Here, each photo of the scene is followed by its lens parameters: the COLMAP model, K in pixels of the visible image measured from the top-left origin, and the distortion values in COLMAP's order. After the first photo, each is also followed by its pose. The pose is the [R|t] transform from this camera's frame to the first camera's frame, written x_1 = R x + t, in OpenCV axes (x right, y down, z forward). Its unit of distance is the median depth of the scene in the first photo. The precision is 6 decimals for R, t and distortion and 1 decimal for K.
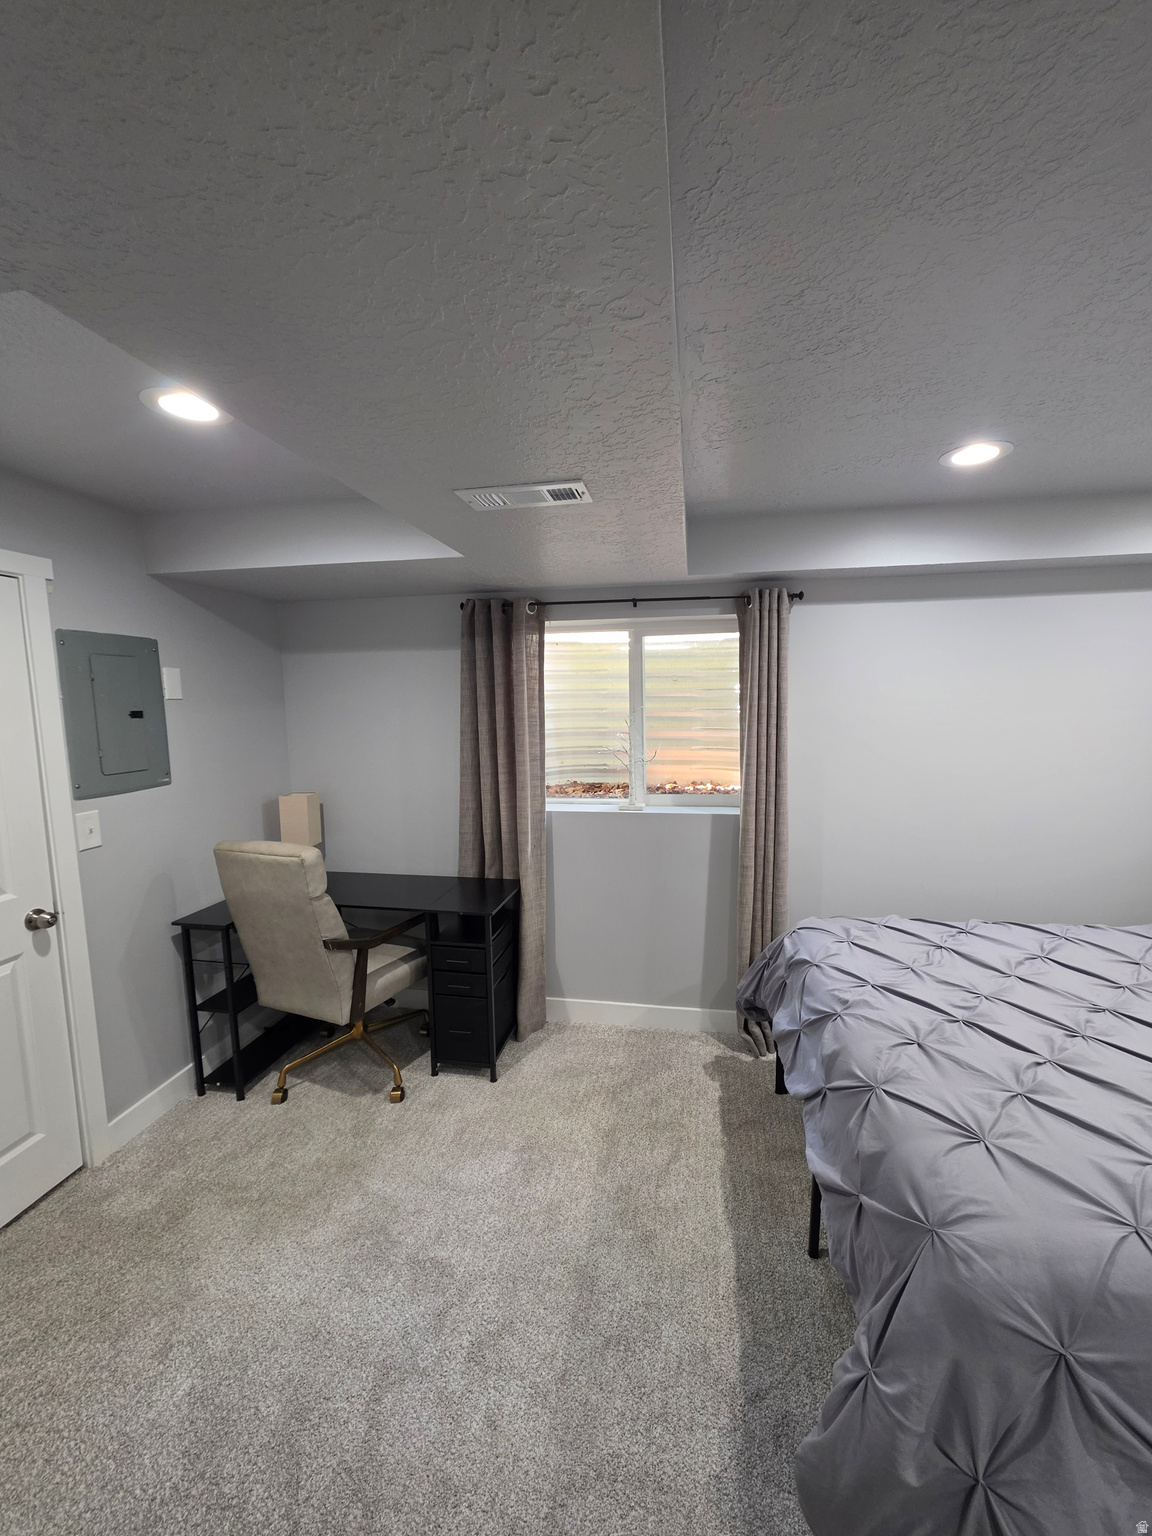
lens RADIAL K [[624.5, 0, 576.0], [0, 624.5, 768.0], [0, 0, 1]] dist [-0.002705, -0.000843]
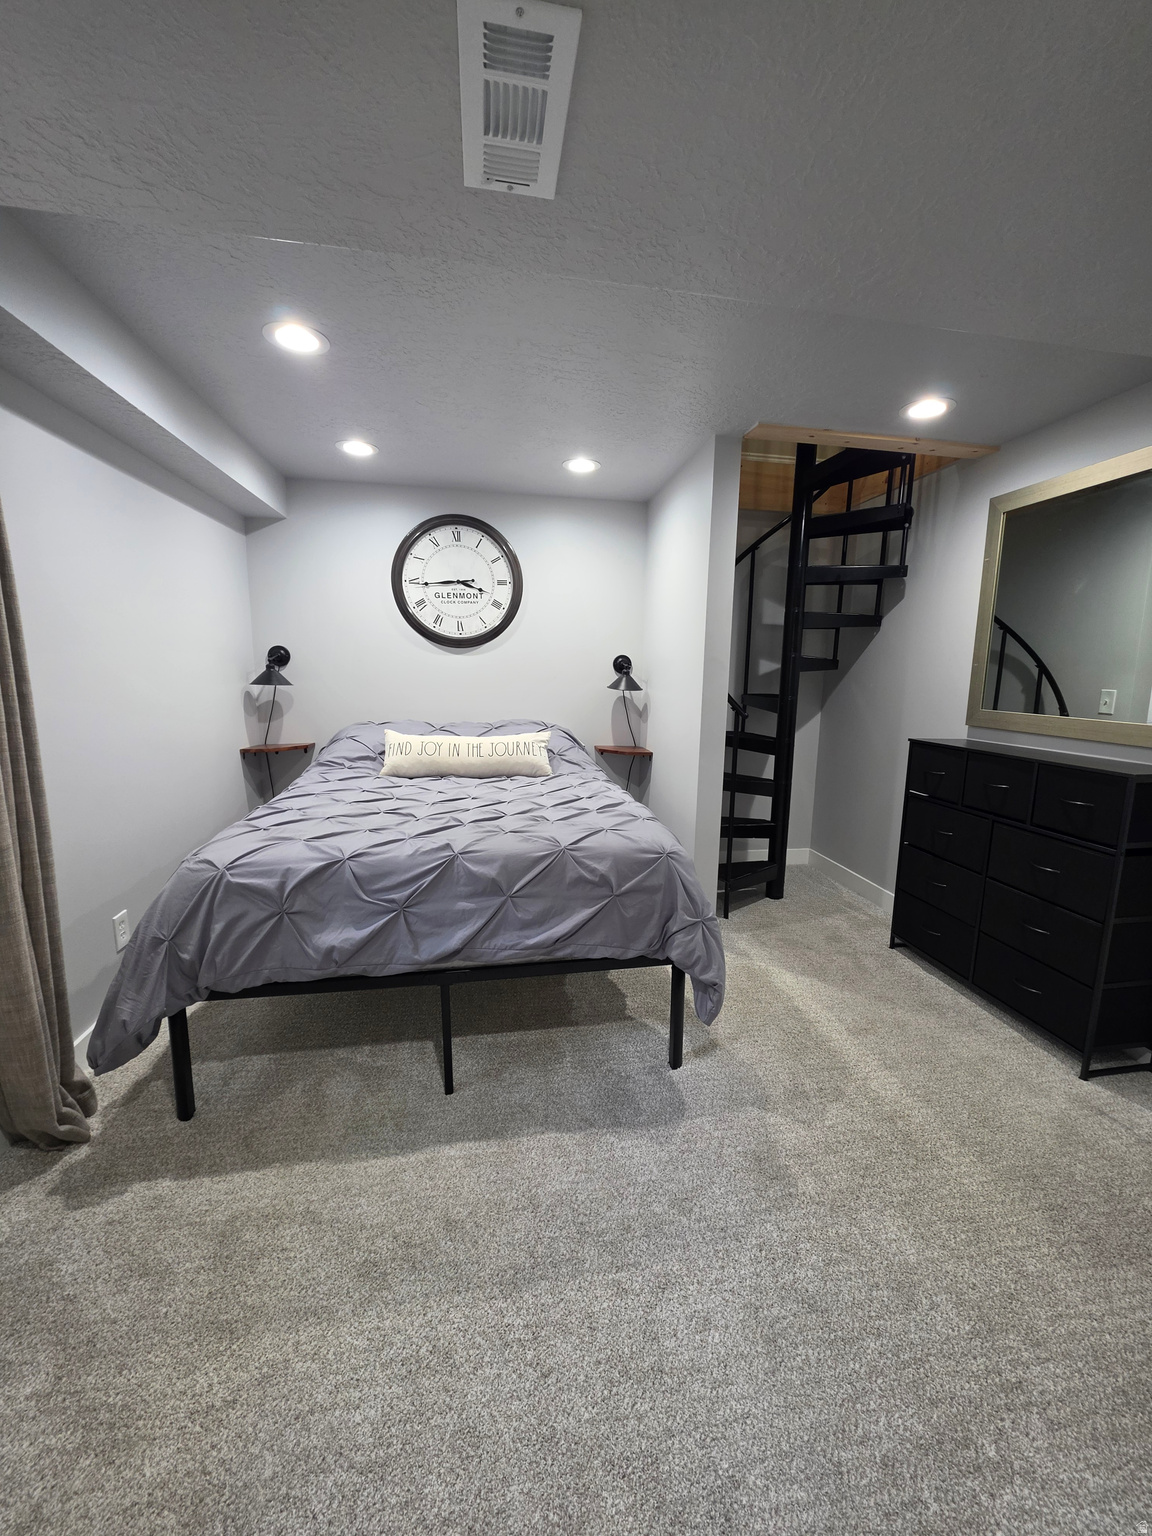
lens RADIAL K [[624.5, 0, 576.0], [0, 624.5, 768.0], [0, 0, 1]] dist [-0.002705, -0.000843]
pose [[-0.350930, -0.128994, 0.927474, -1.061034], [0.102971, 0.979144, 0.175142, 0.102311], [-0.930723, 0.156966, -0.330328, 1.782206]]
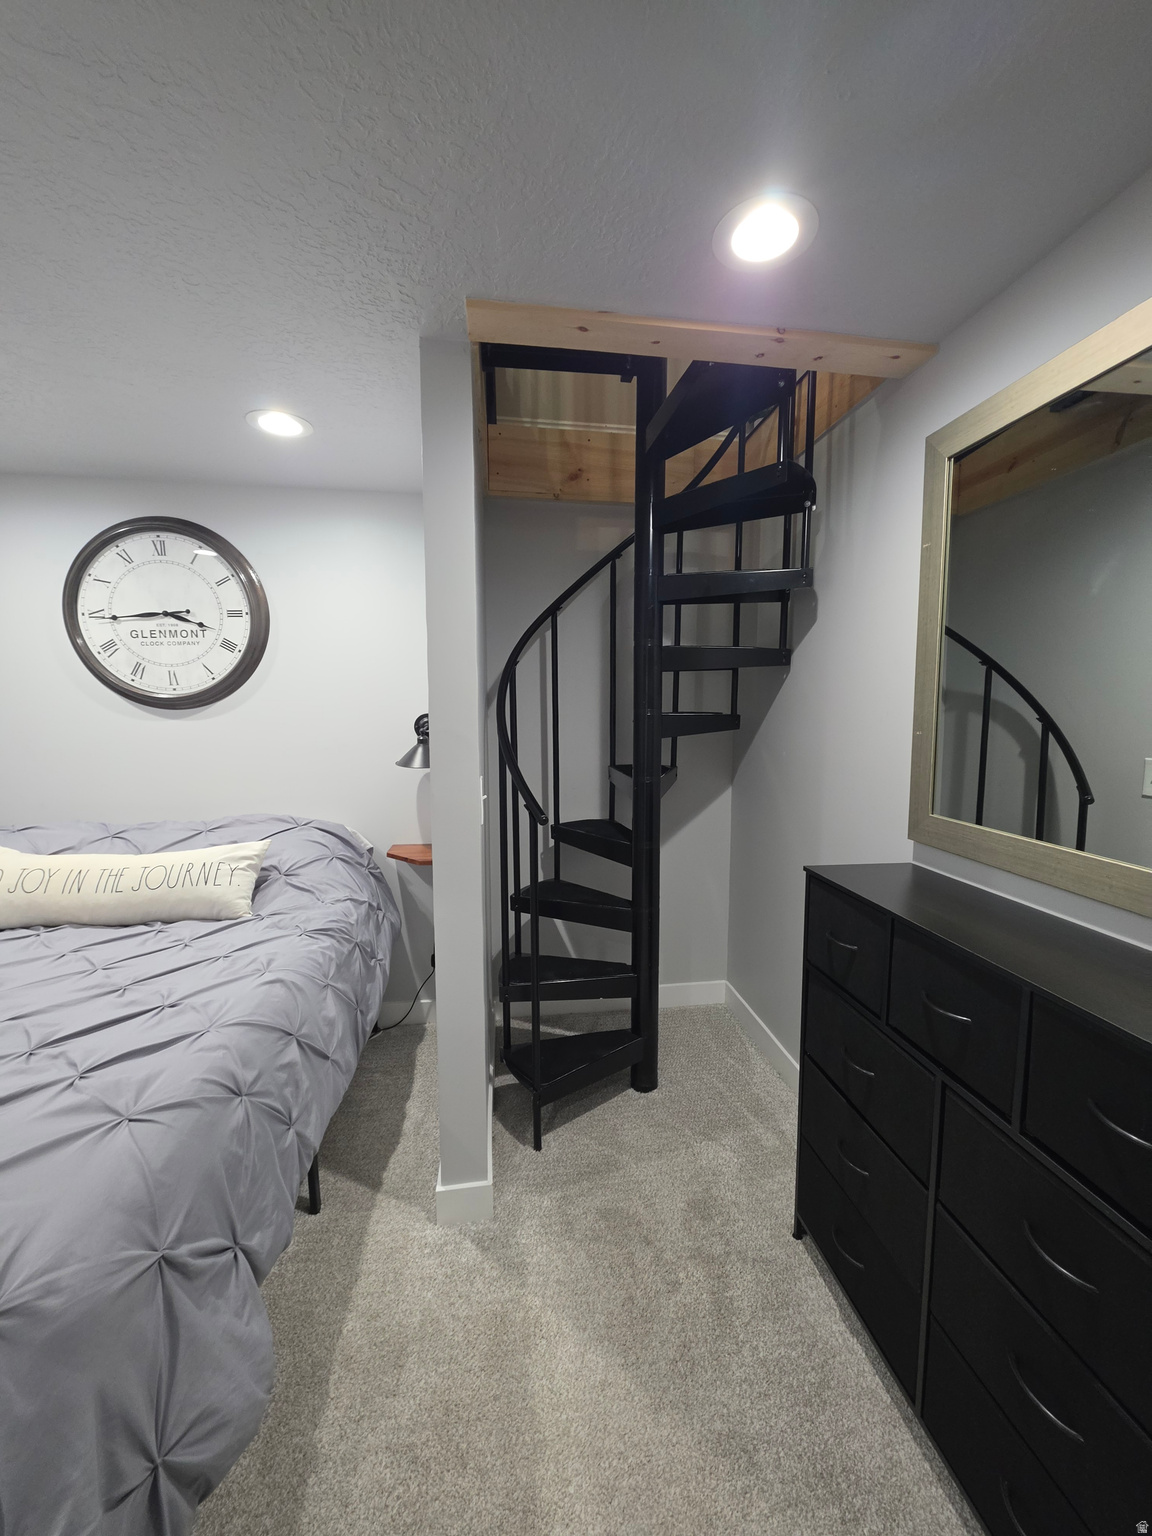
lens RADIAL K [[624.5, 0, 576.0], [0, 624.5, 768.0], [0, 0, 1]] dist [-0.002705, -0.000843]
pose [[-0.330245, -0.068177, 0.941430, -0.266190], [0.123433, 0.985704, 0.114682, 0.124624], [-0.935790, 0.154076, -0.317108, 0.490788]]
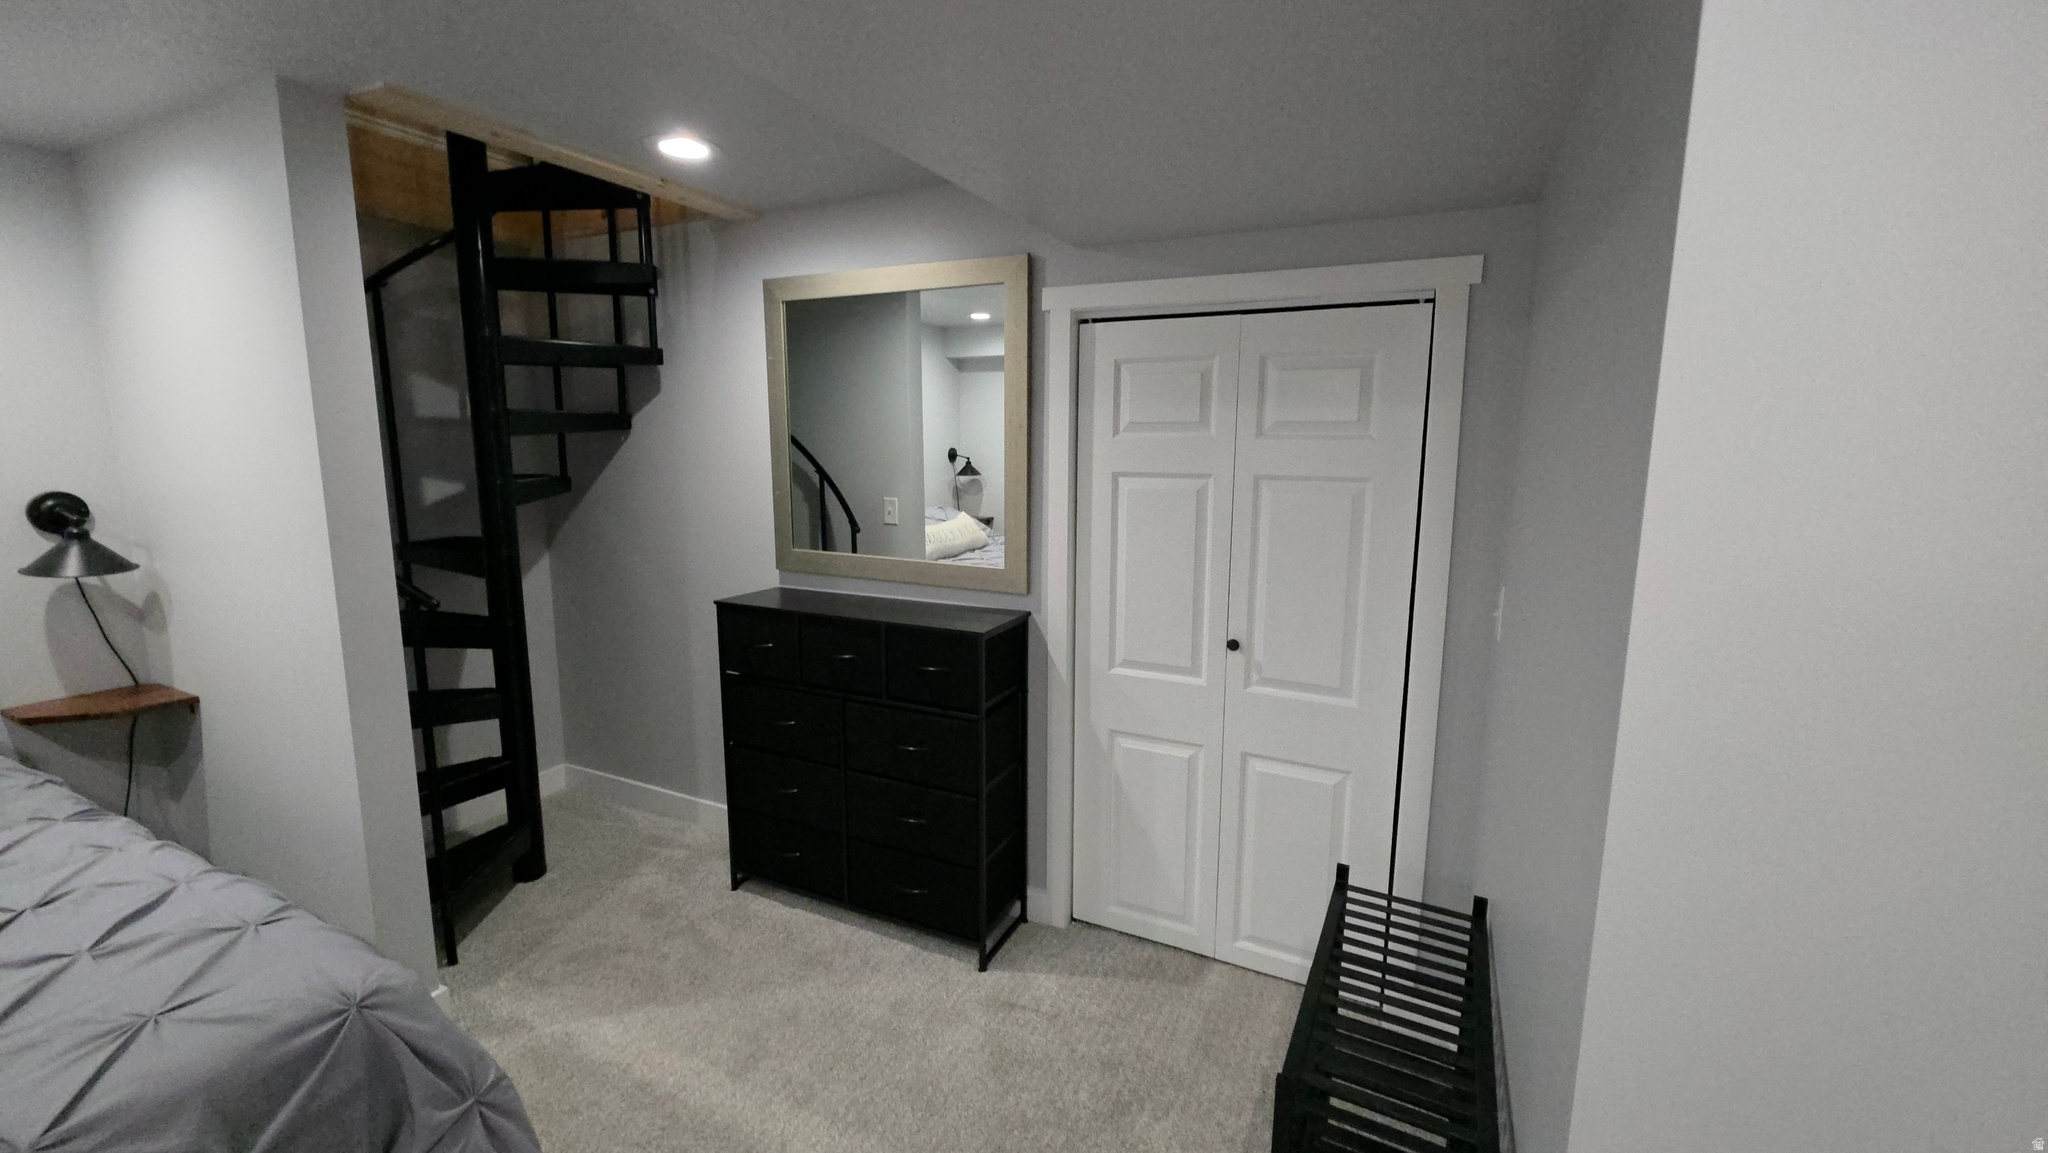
lens RADIAL K [[825.8, 0, 1045.4], [0, 825.8, 552.9], [0, 0, 1]] dist [0.014539, -0.007544]
pose [[-0.970594, -0.015046, 0.240252, -0.653016], [0.047098, 0.966886, 0.250824, -0.136646], [-0.236070, 0.254763, -0.937745, 1.649956]]
